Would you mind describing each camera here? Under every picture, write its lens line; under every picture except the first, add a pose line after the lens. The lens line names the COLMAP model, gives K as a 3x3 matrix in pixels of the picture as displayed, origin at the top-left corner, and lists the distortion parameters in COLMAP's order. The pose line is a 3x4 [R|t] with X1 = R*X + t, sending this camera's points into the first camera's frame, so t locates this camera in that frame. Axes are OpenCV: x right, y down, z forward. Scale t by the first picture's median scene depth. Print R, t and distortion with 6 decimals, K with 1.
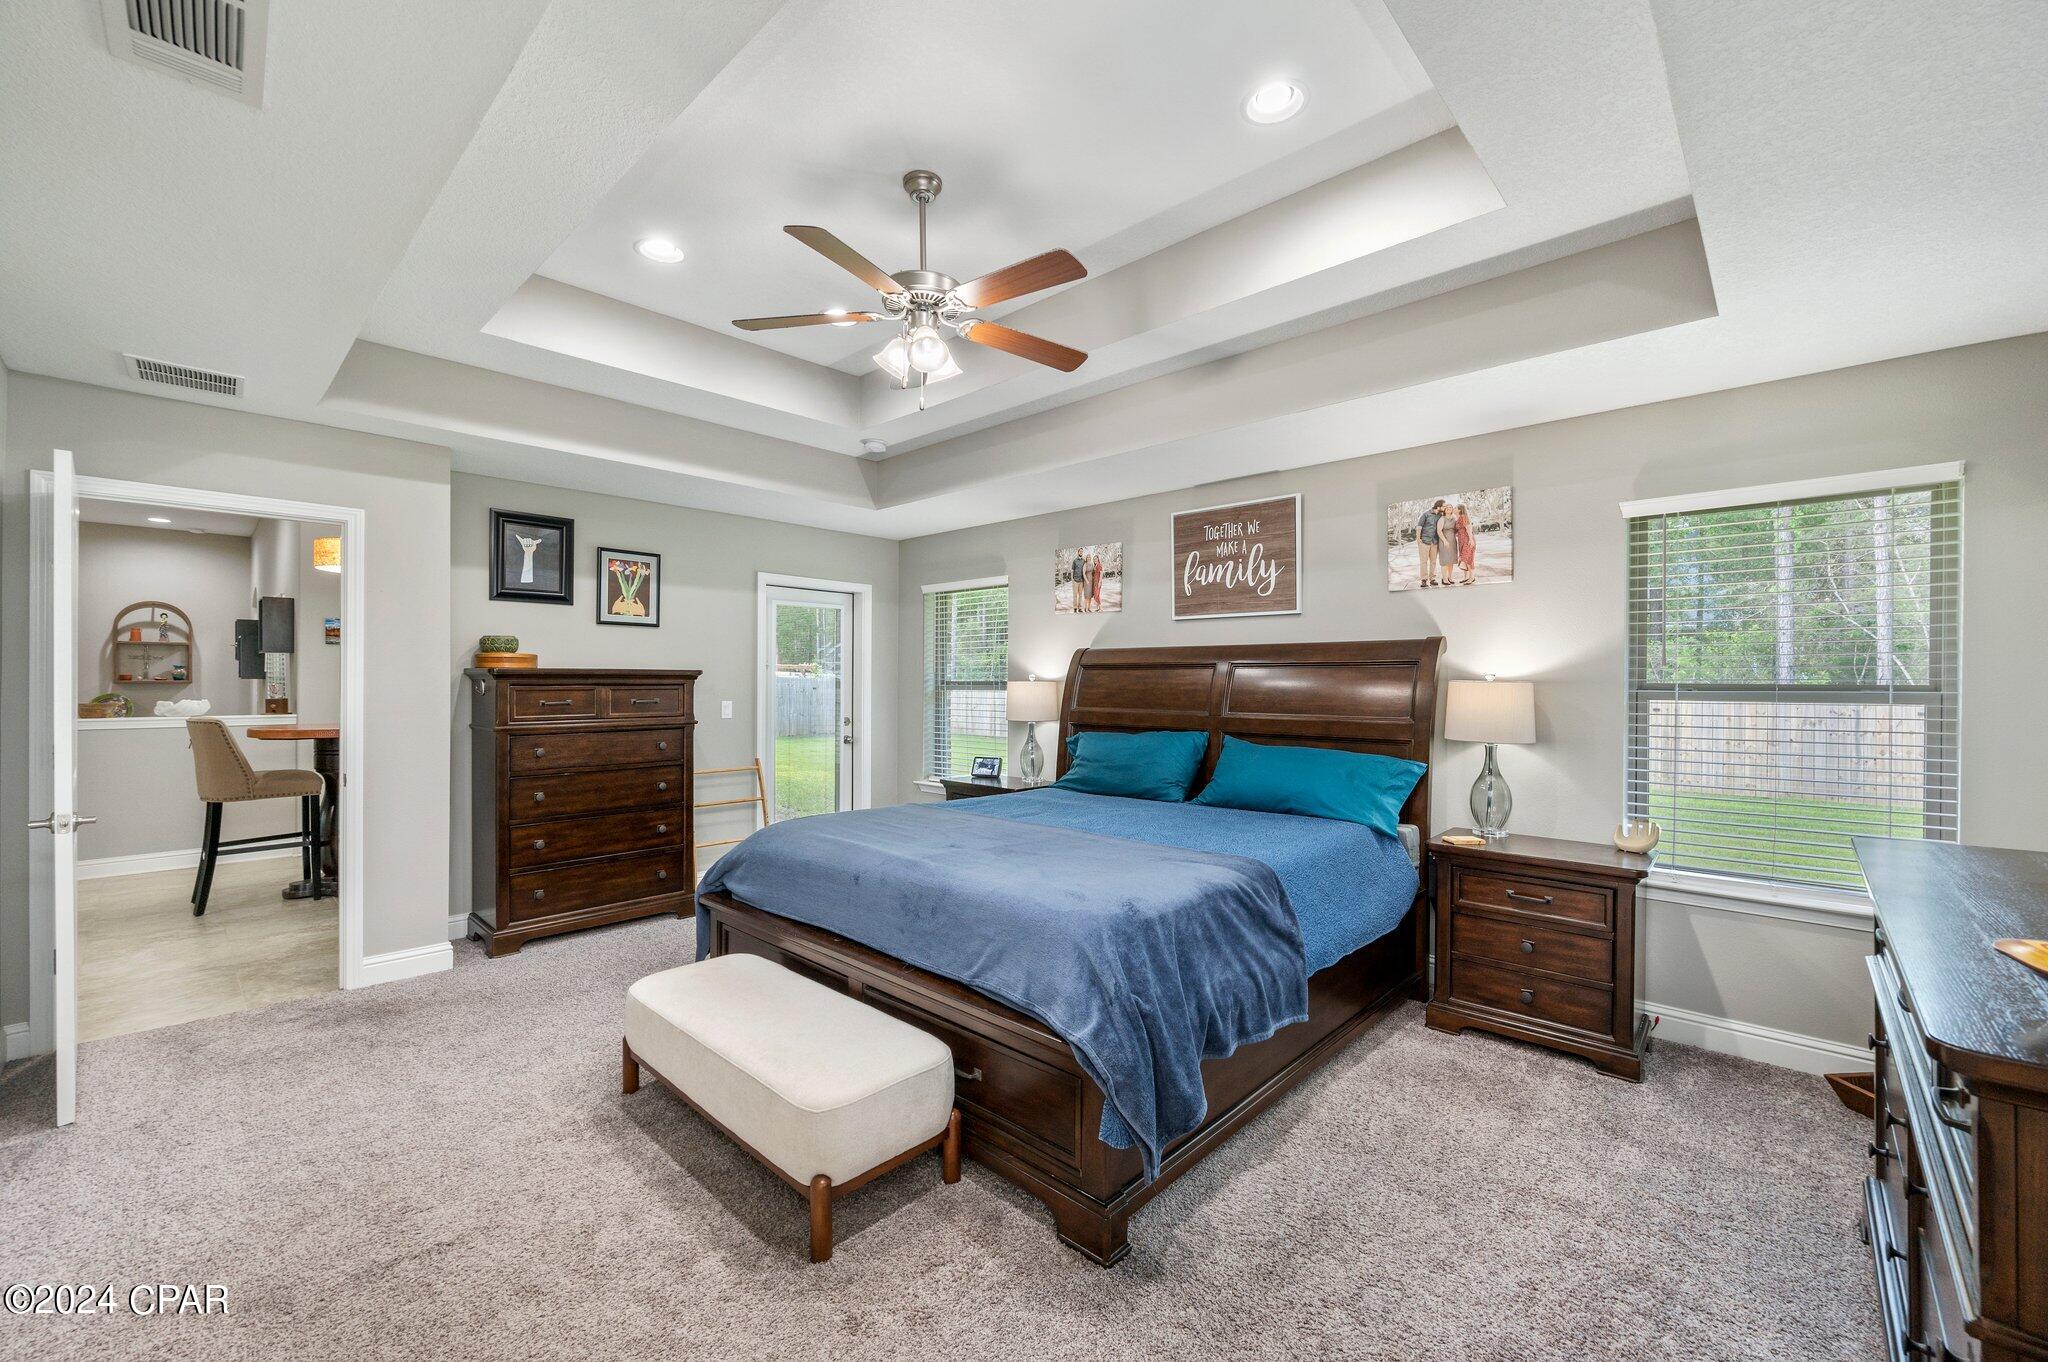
lens RADIAL K [[825.1, 0, 1011.9], [0, 825.1, 679.2], [0, 0, 1]] dist [0.000082, 0.000531]
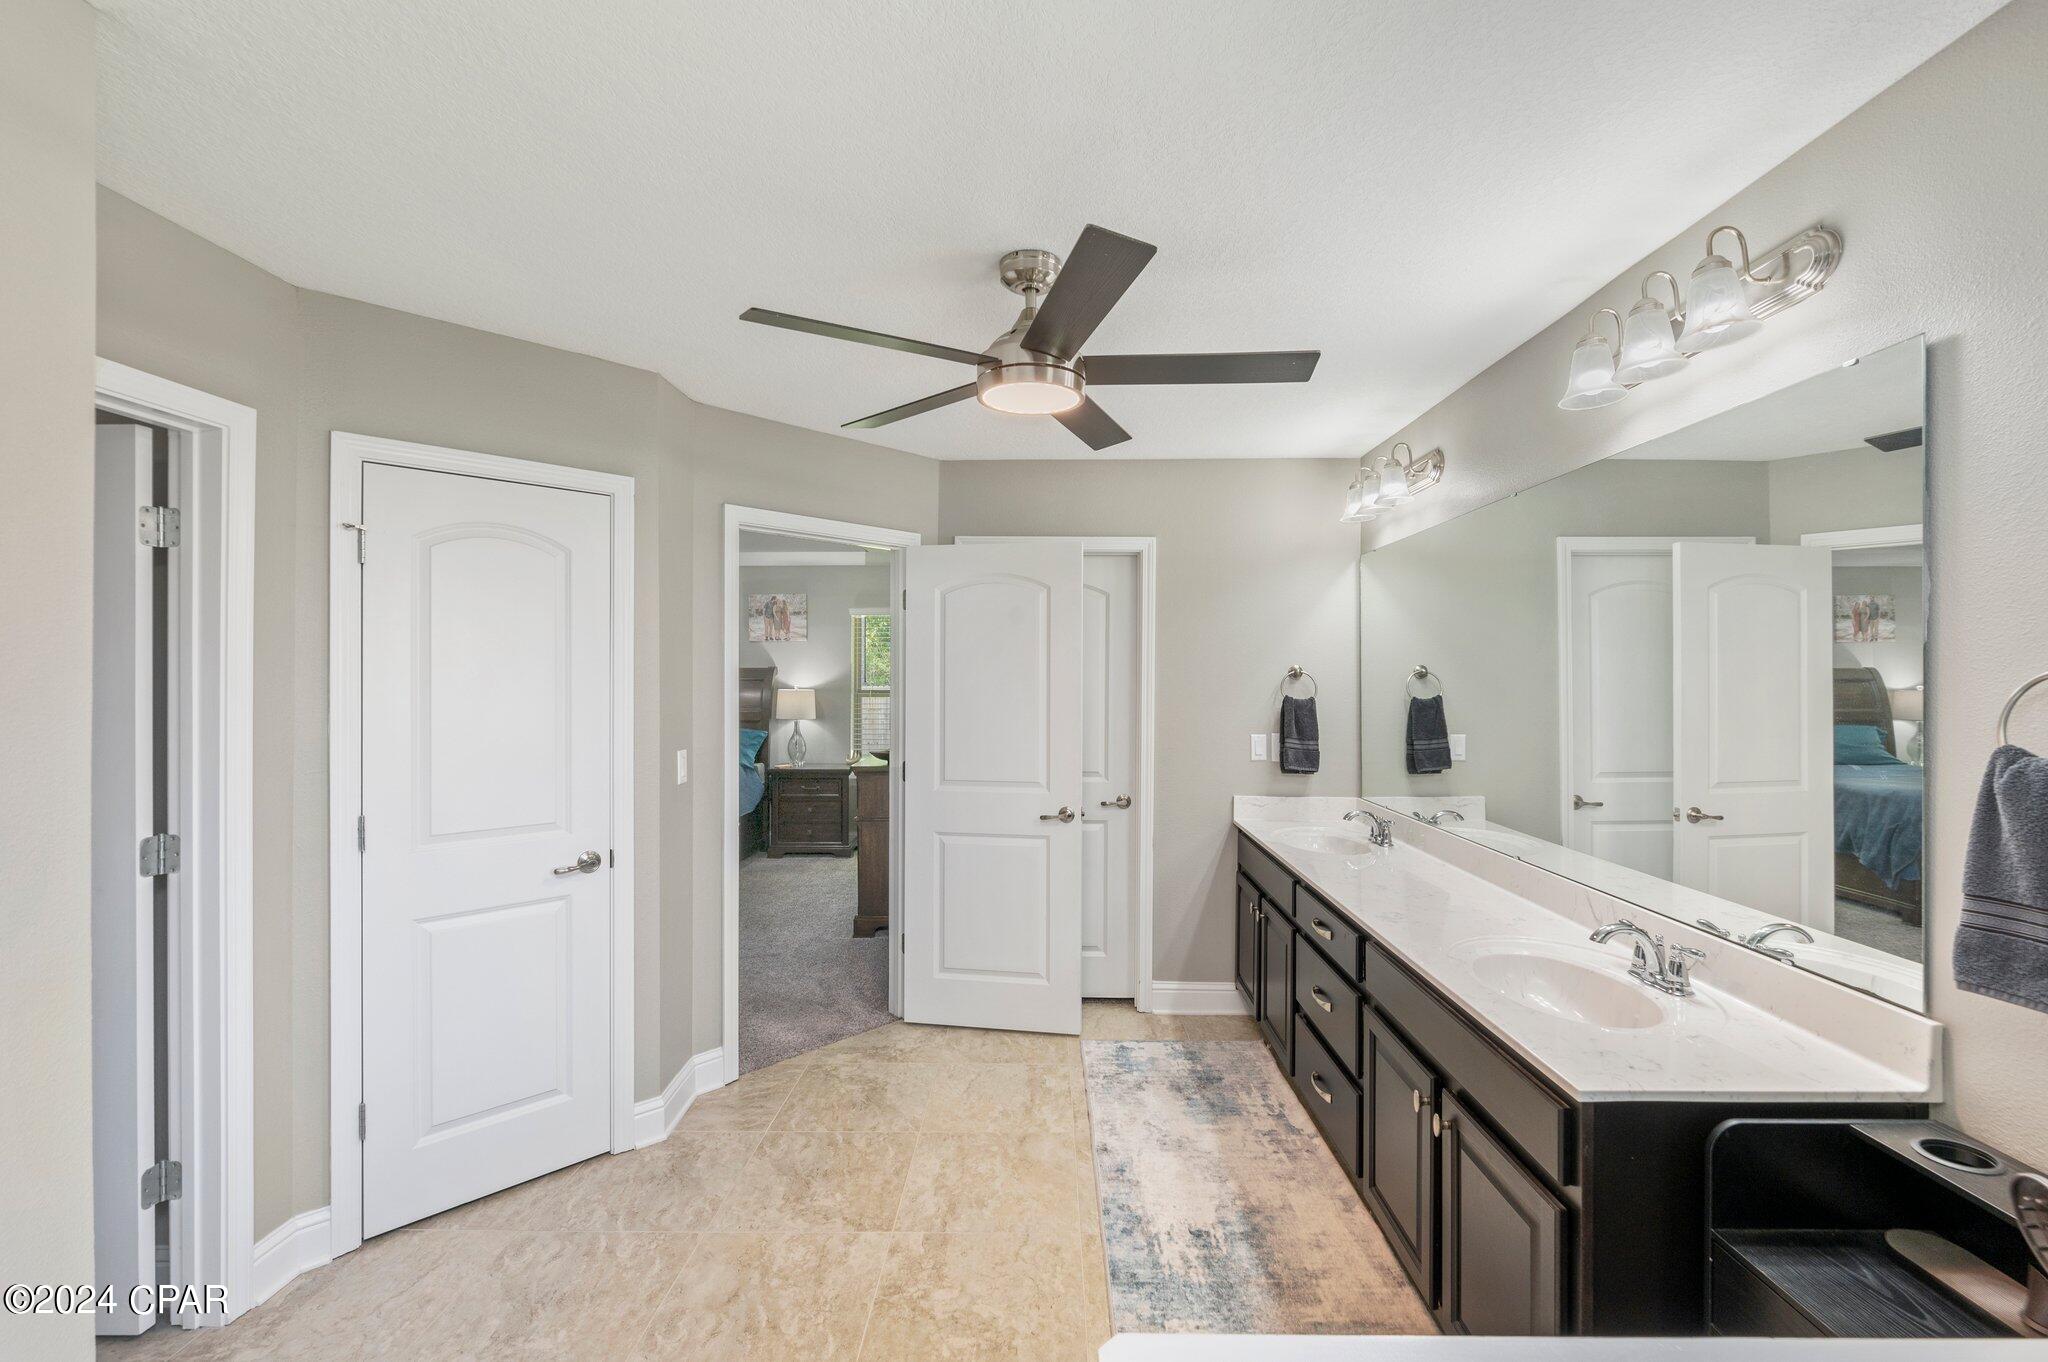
lens RADIAL K [[889.5, 0, 1017.6], [0, 889.5, 684.2], [0, 0, 1]] dist [-0.005147, 0.000631]
pose [[0.727986, 0.002654, 0.685587, -0.517828], [-0.003699, 0.999993, 0.000056, -0.012666], [-0.685582, -0.002577, 0.727991, -0.951786]]
